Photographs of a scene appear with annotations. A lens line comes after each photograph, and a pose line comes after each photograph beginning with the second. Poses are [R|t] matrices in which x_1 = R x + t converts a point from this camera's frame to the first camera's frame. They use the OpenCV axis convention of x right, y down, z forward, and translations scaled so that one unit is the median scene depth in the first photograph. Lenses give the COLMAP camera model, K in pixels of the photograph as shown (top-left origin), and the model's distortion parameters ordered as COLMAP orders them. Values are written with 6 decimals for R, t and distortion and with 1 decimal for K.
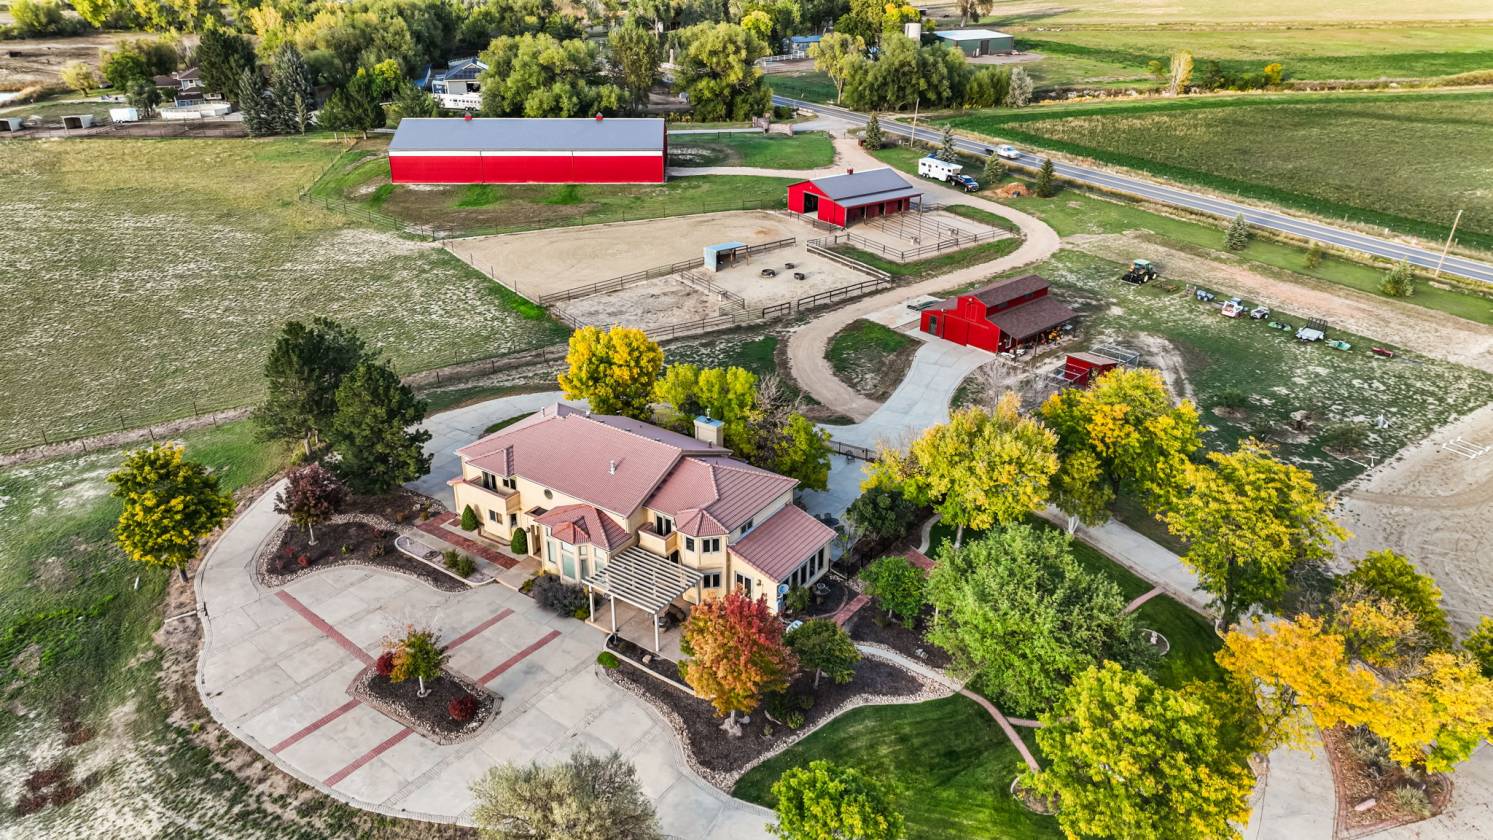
lens RADIAL K [[1048.2, 0, 746.5], [0, 1048.2, 420.0], [0, 0, 1]] dist [-0.000379, 0.008589]
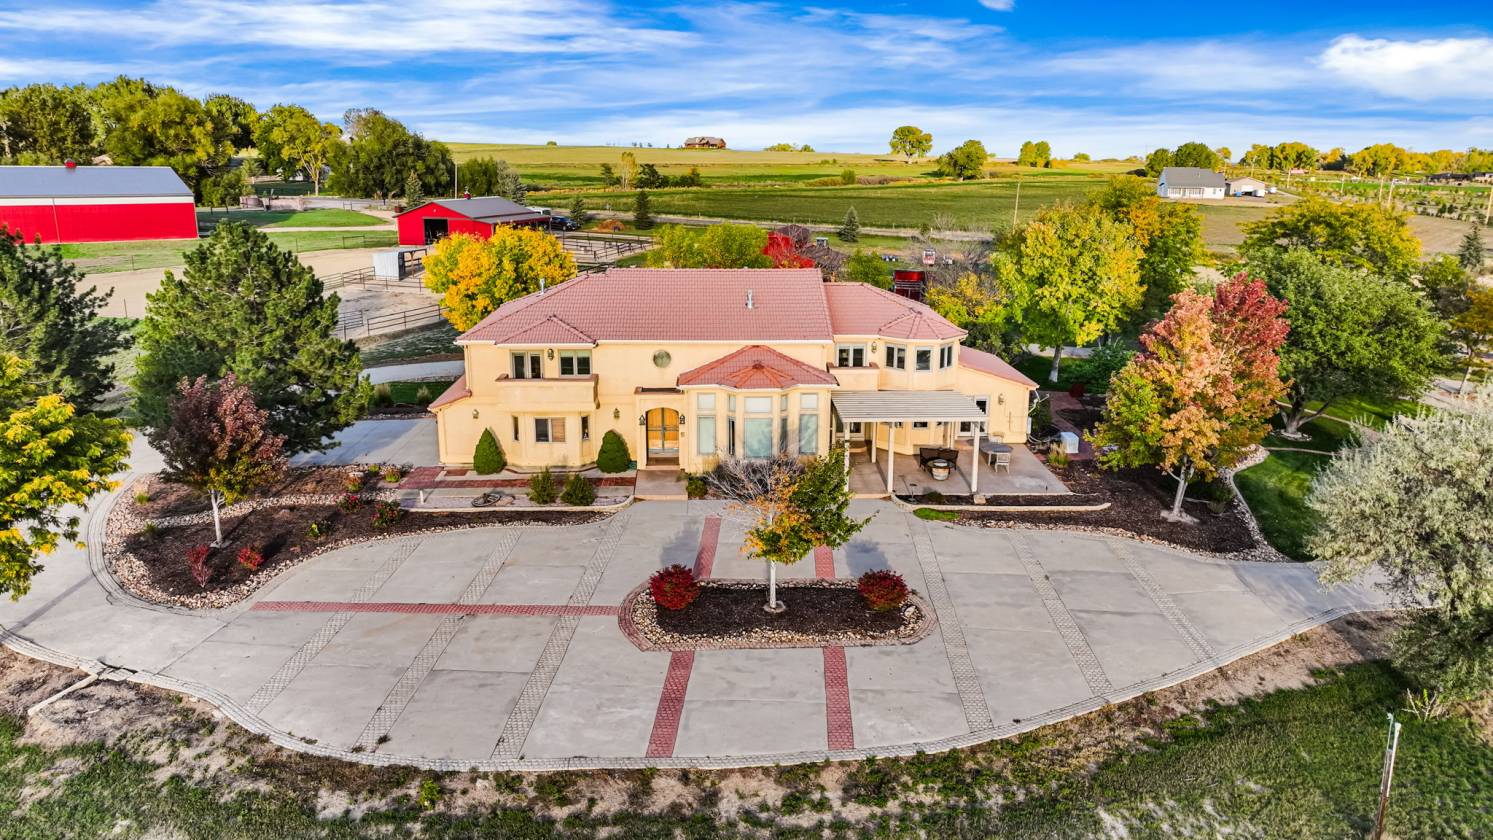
lens RADIAL K [[1048.2, 0, 746.5], [0, 1048.2, 420.0], [0, 0, 1]] dist [-0.000379, 0.008589]
pose [[0.796830, -0.145057, 0.586532, -0.576178], [0.252258, 0.961968, -0.104797, 0.203440], [-0.549024, 0.231463, 0.803117, 0.508524]]
